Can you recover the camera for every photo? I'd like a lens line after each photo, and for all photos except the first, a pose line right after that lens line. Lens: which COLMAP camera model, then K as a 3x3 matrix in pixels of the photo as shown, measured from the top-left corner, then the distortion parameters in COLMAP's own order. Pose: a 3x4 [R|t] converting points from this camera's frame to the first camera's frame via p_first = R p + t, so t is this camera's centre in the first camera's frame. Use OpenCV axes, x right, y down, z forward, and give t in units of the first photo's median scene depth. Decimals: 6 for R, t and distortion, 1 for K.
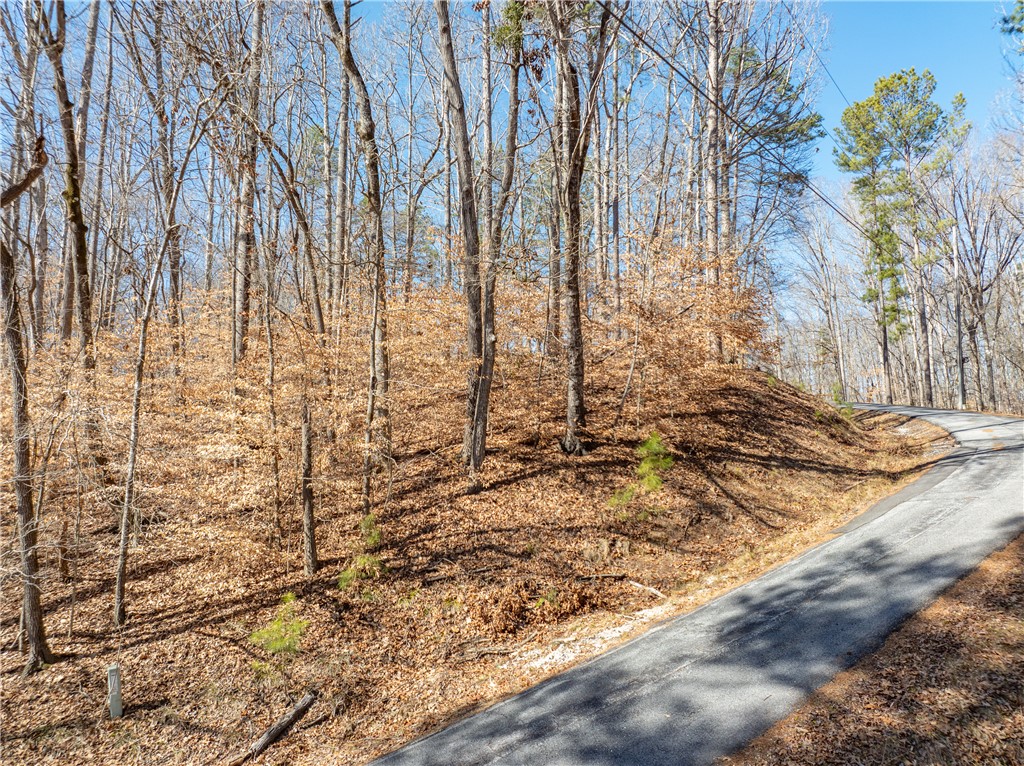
lens RADIAL K [[702.7, 0, 512.0], [0, 702.7, 383.0], [0, 0, 1]] dist [-0.043835, 0.020484]
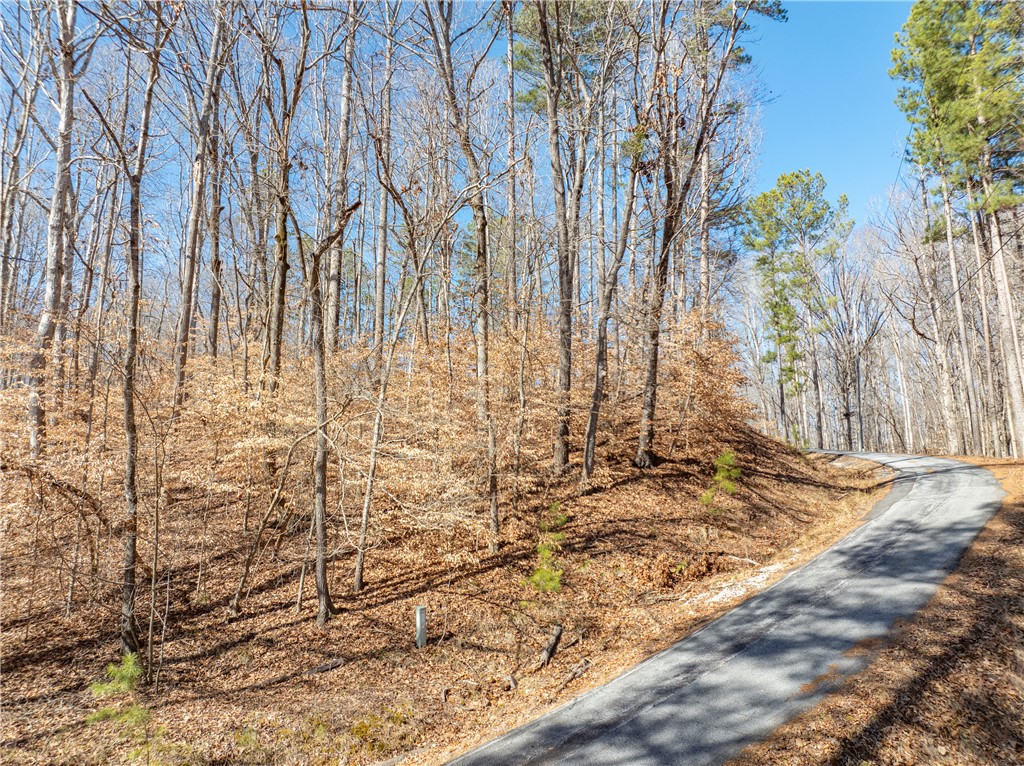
lens RADIAL K [[702.7, 0, 512.0], [0, 702.7, 383.0], [0, 0, 1]] dist [-0.043835, 0.020484]
pose [[0.983136, 0.038882, 0.178693, -0.378524], [-0.026022, 0.996937, -0.073753, 0.046932], [-0.181014, 0.067859, 0.981137, -0.205954]]
